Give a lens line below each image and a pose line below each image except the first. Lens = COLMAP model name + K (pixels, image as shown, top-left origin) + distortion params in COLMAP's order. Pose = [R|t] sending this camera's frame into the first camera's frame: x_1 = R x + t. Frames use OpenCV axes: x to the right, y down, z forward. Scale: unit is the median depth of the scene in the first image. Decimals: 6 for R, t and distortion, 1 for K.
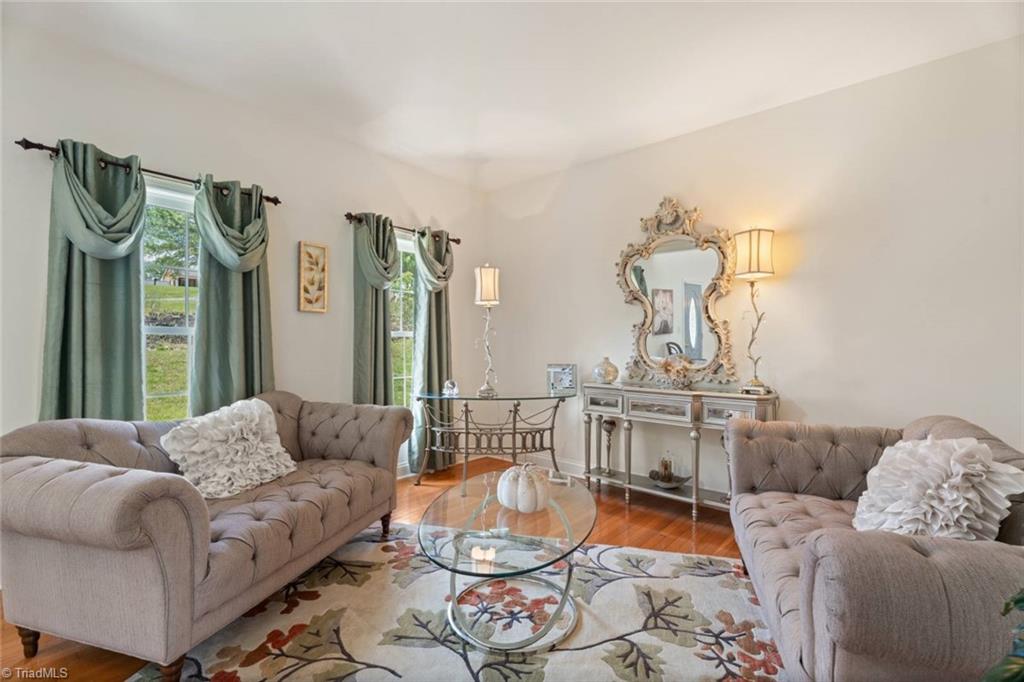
lens RADIAL K [[452.6, 0, 506.0], [0, 452.6, 341.4], [0, 0, 1]] dist [0.005042, -0.000984]
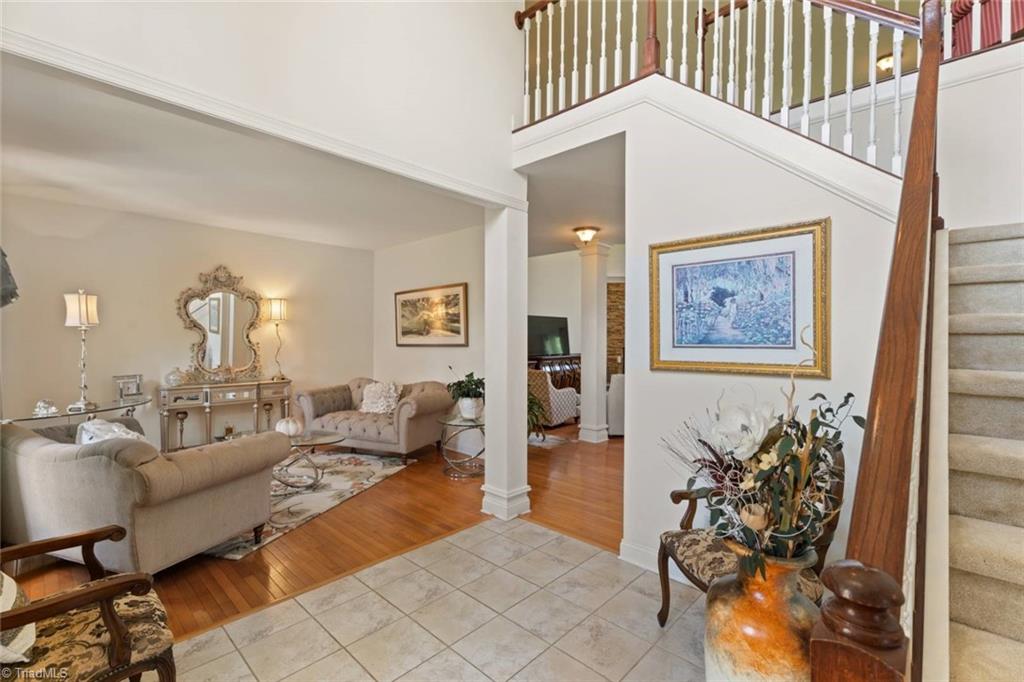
lens RADIAL K [[452.6, 0, 513.1], [0, 452.6, 341.3], [0, 0, 1]] dist [0.005042, -0.000984]
pose [[0.048992, -0.006520, 0.998778, -1.133880], [0.000404, 0.999979, 0.006508, -0.054615], [-0.998799, 0.000084, 0.048994, -0.108307]]
